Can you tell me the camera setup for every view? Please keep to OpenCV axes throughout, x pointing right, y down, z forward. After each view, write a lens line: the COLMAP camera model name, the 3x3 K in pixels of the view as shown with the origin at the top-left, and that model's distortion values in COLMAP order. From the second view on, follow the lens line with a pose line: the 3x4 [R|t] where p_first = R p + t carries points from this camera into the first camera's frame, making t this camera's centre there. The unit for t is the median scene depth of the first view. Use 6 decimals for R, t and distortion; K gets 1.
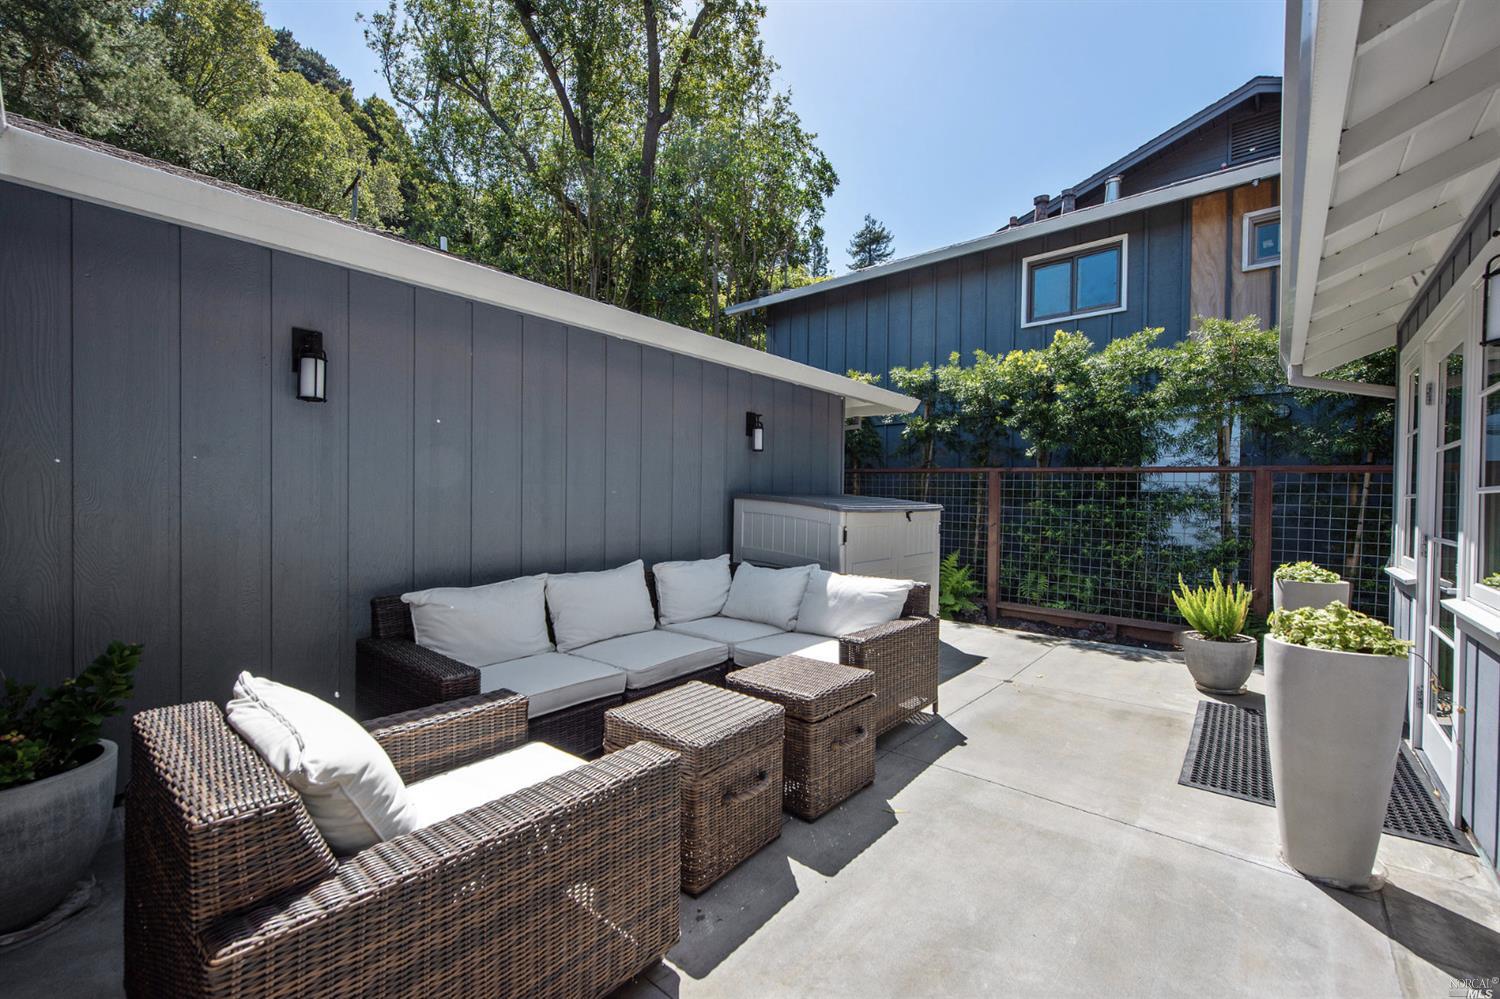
lens RADIAL K [[609.9, 0, 749.3], [0, 609.9, 508.9], [0, 0, 1]] dist [-0.017474, -0.000879]
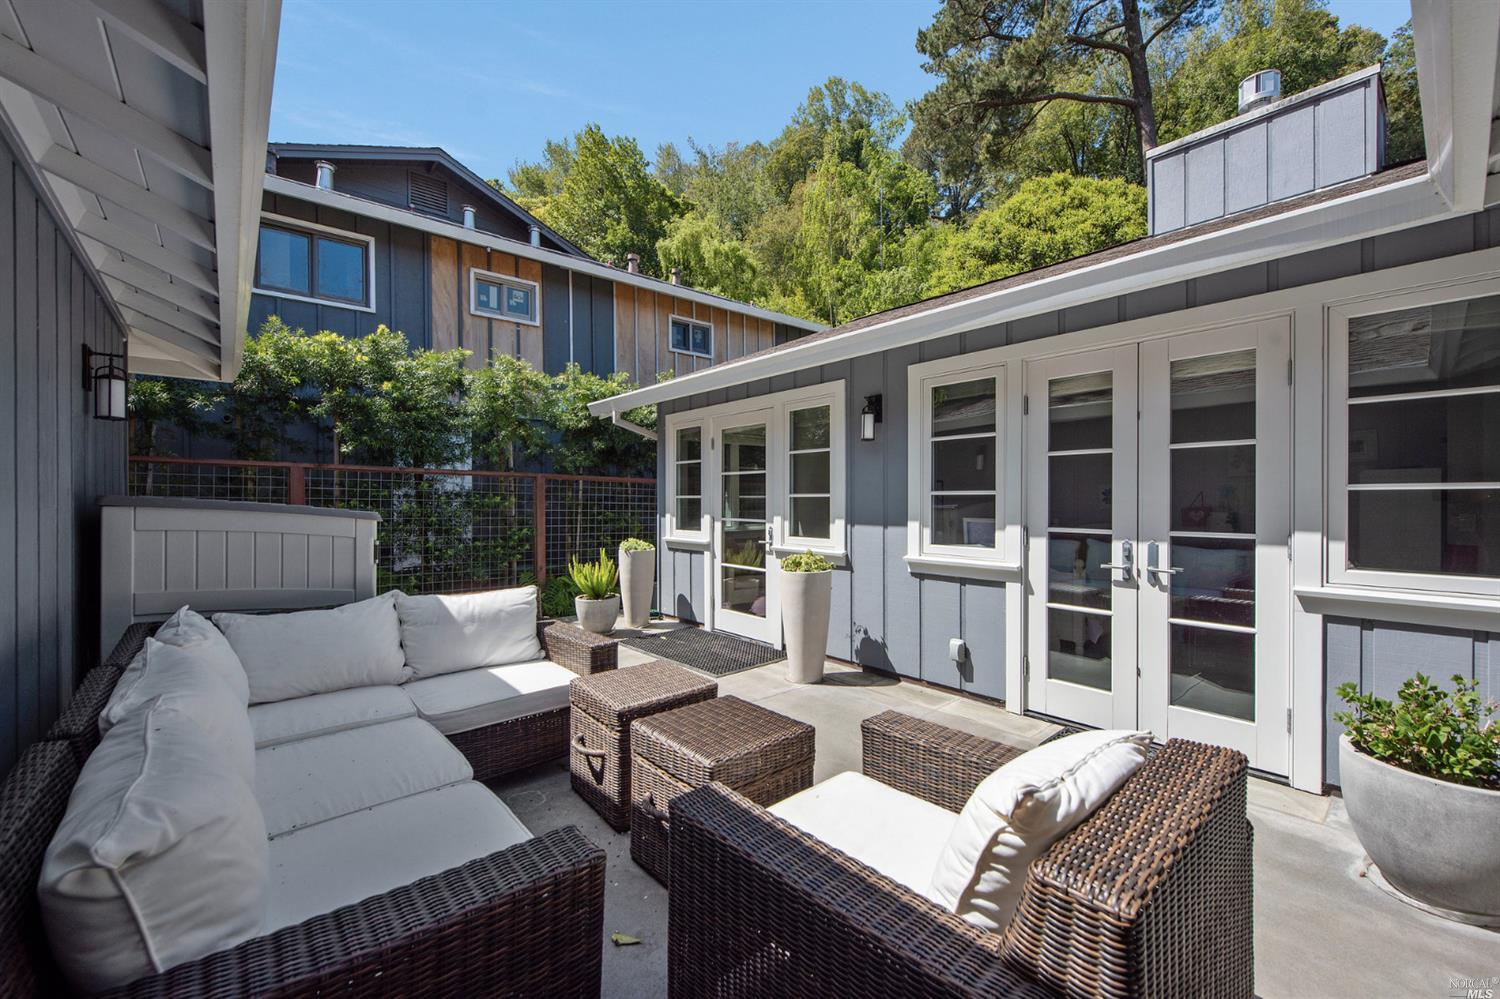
lens RADIAL K [[609.9, 0, 749.8], [0, 609.9, 499.2], [0, 0, 1]] dist [-0.017474, -0.000879]
pose [[0.131374, -0.008859, 0.991293, -0.360852], [0.017127, 0.999831, 0.006665, -0.011750], [-0.991185, 0.016102, 0.131504, 0.285128]]
